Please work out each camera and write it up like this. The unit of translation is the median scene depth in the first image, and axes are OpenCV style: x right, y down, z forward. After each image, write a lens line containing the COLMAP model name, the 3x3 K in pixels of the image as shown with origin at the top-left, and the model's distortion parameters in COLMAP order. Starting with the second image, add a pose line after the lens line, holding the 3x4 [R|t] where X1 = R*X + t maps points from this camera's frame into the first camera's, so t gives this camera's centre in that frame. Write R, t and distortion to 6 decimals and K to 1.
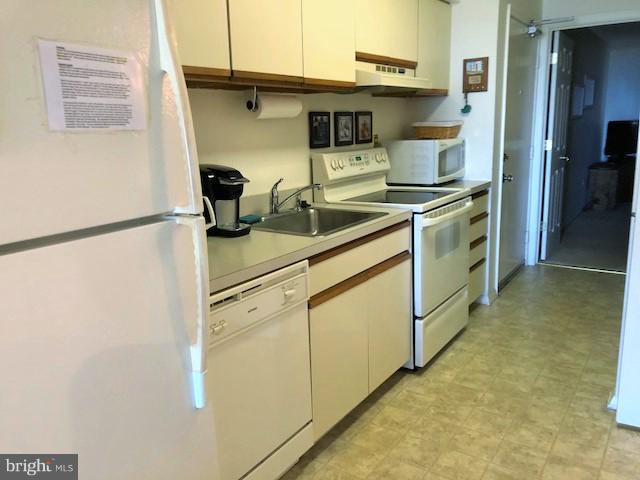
lens RADIAL K [[520.1, 0, 320.0], [0, 520.1, 240.0], [0, 0, 1]] dist [0.007125, 0.001233]
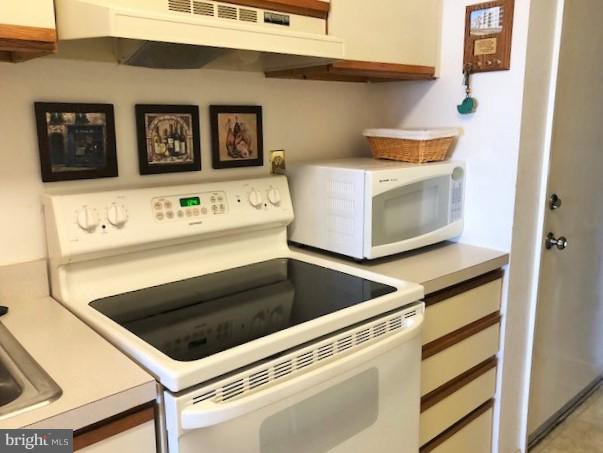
lens RADIAL K [[527.8, 0, 301.5], [0, 527.8, 226.5], [0, 0, 1]] dist [0.004906, -0.001407]
pose [[0.972008, 0.075108, -0.222620, 0.256925], [-0.078271, 0.996917, -0.005409, -0.124718], [0.221528, 0.022683, 0.974890, 0.488851]]
